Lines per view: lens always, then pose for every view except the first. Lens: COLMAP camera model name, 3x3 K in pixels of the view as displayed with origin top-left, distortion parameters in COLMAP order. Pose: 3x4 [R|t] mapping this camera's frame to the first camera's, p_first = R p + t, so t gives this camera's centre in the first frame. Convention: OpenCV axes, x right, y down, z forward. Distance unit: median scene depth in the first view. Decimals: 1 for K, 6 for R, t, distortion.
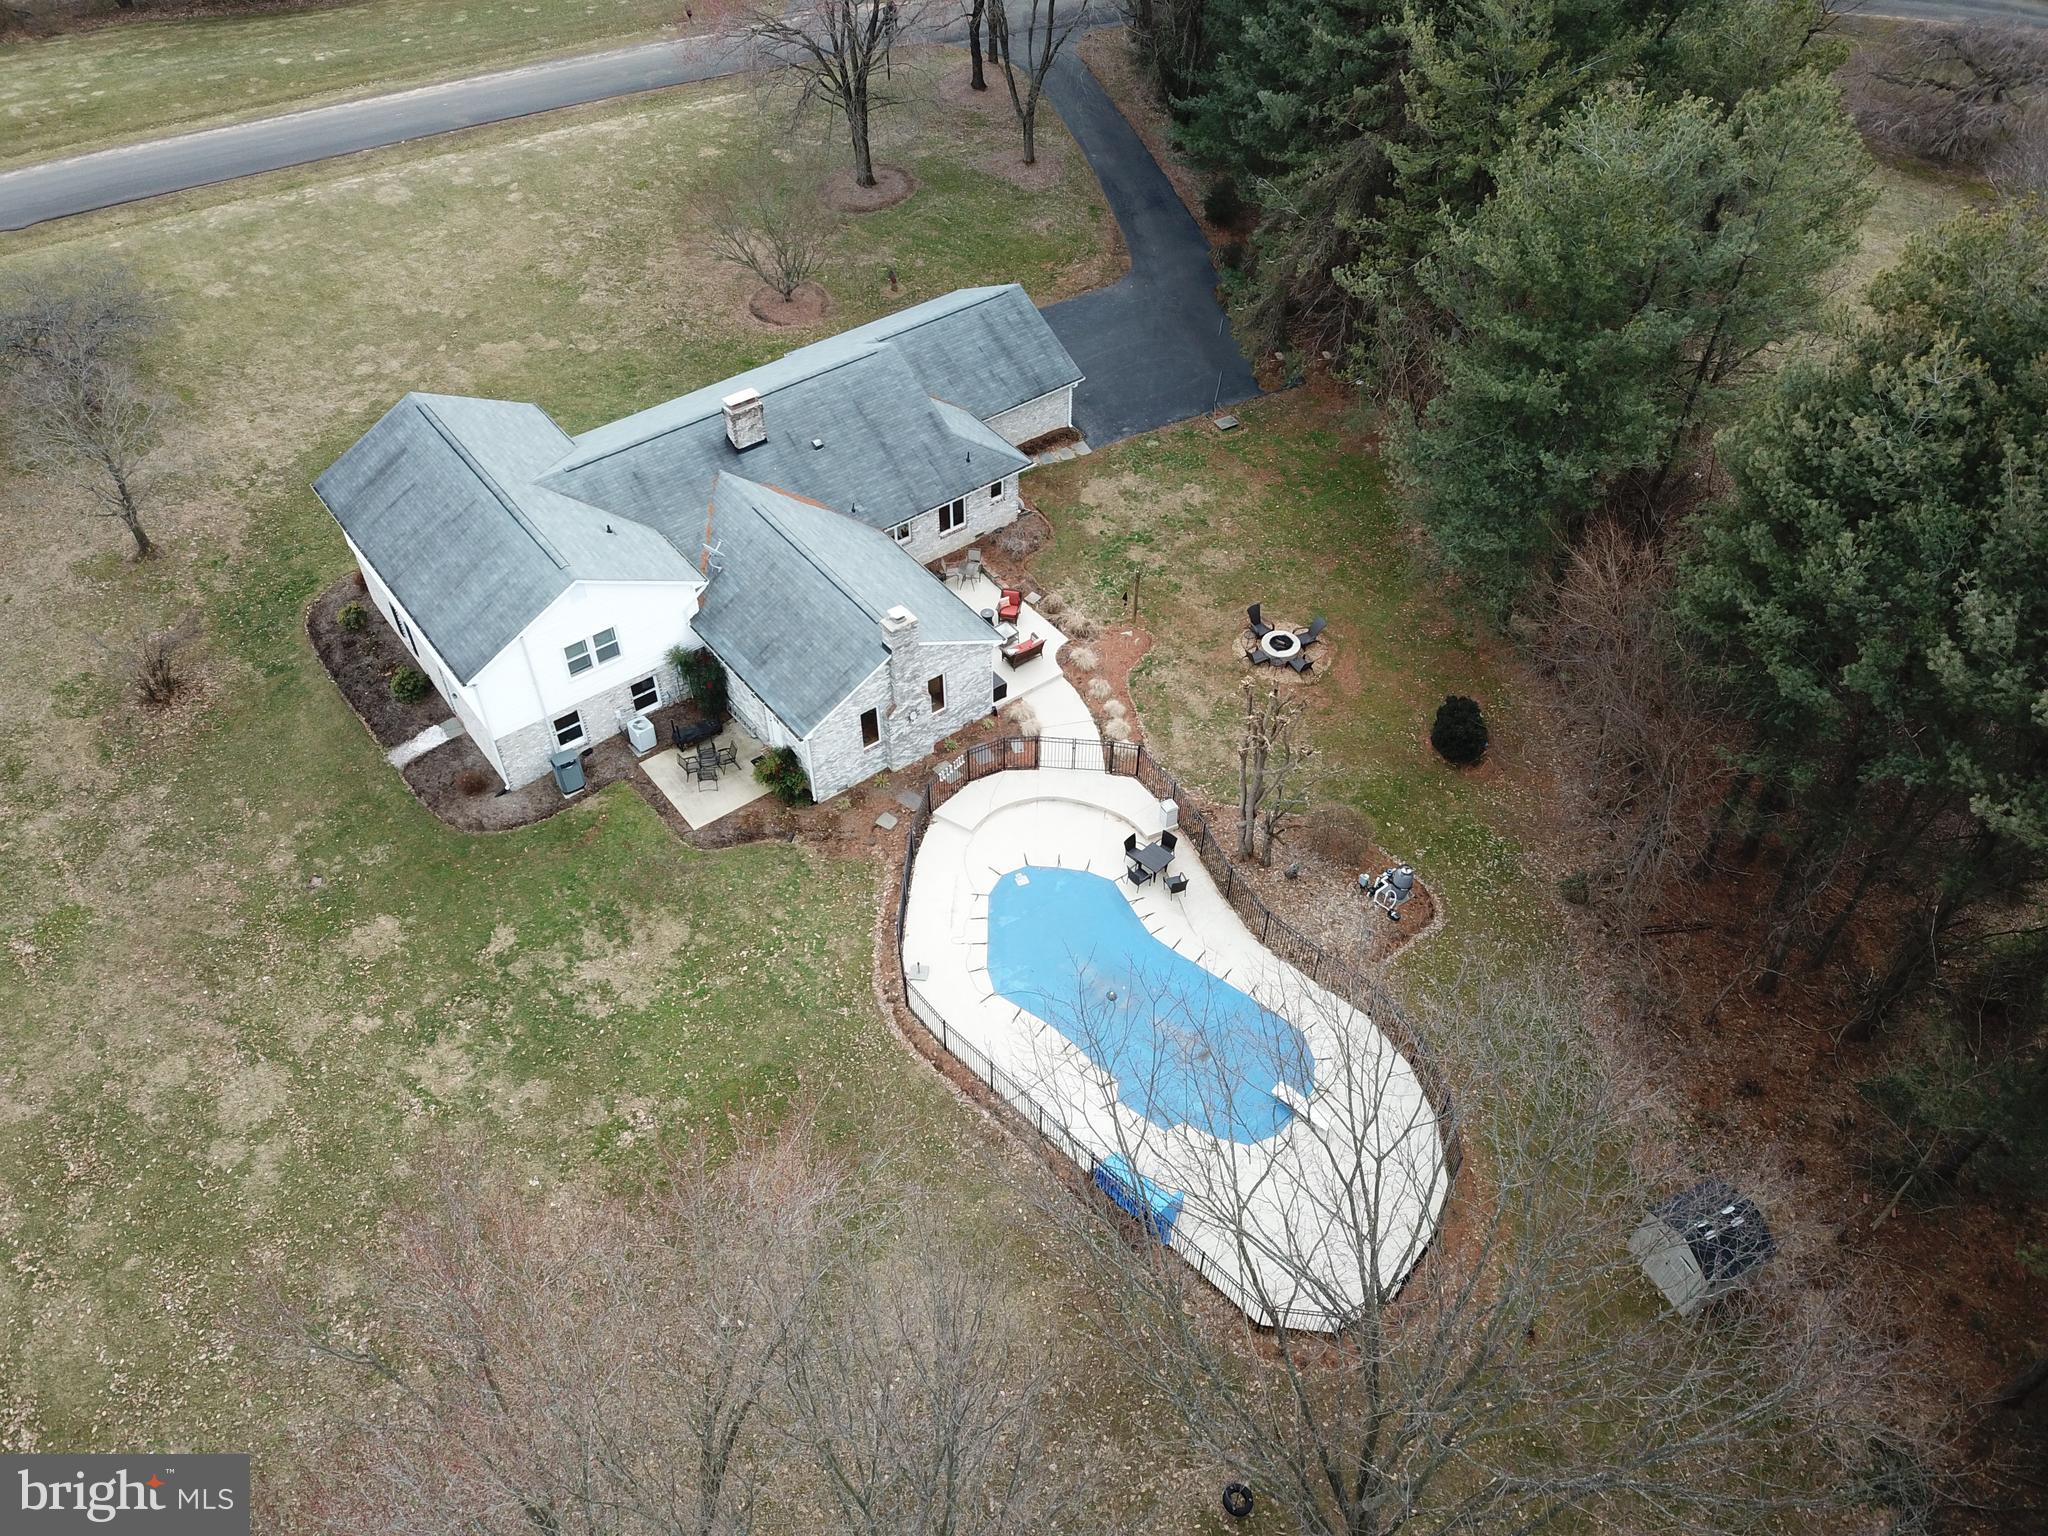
lens RADIAL K [[1605.3, 0, 1021.9], [0, 1605.3, 748.9], [0, 0, 1]] dist [0.006745, -0.003345]
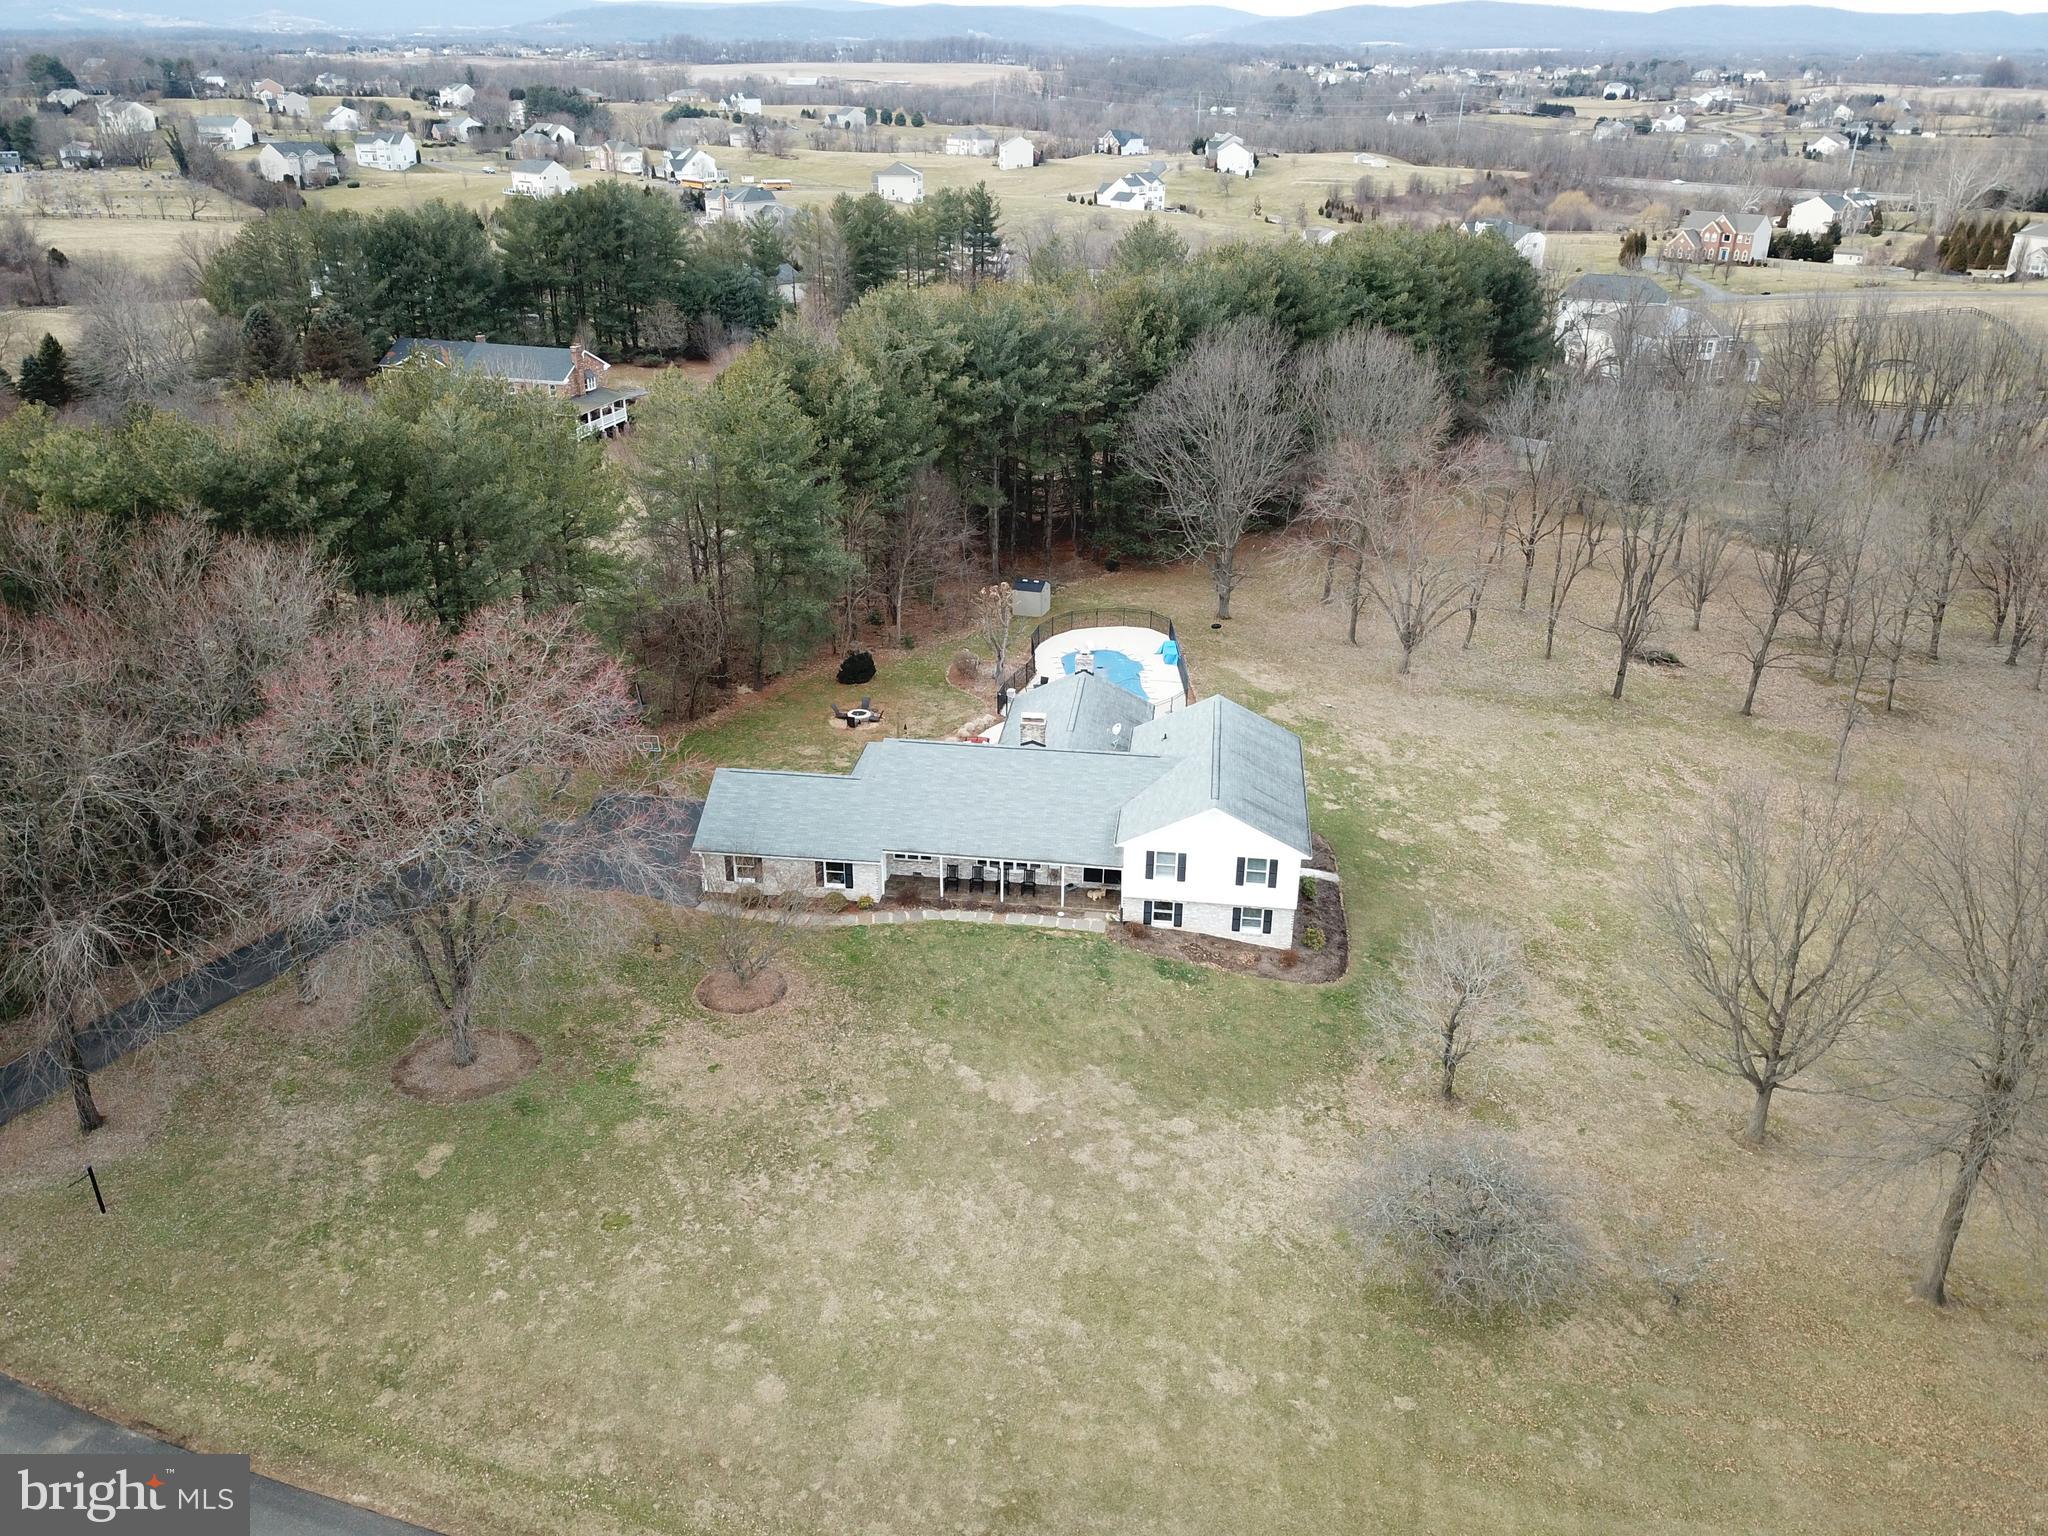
lens RADIAL K [[1605.3, 0, 1021.9], [0, 1605.3, 748.9], [0, 0, 1]] dist [0.006745, -0.003345]
pose [[-0.718835, -0.289077, 0.632227, -1.112929], [0.485673, 0.441863, 0.754240, -1.326165], [-0.497391, 0.849230, -0.177230, 1.354987]]
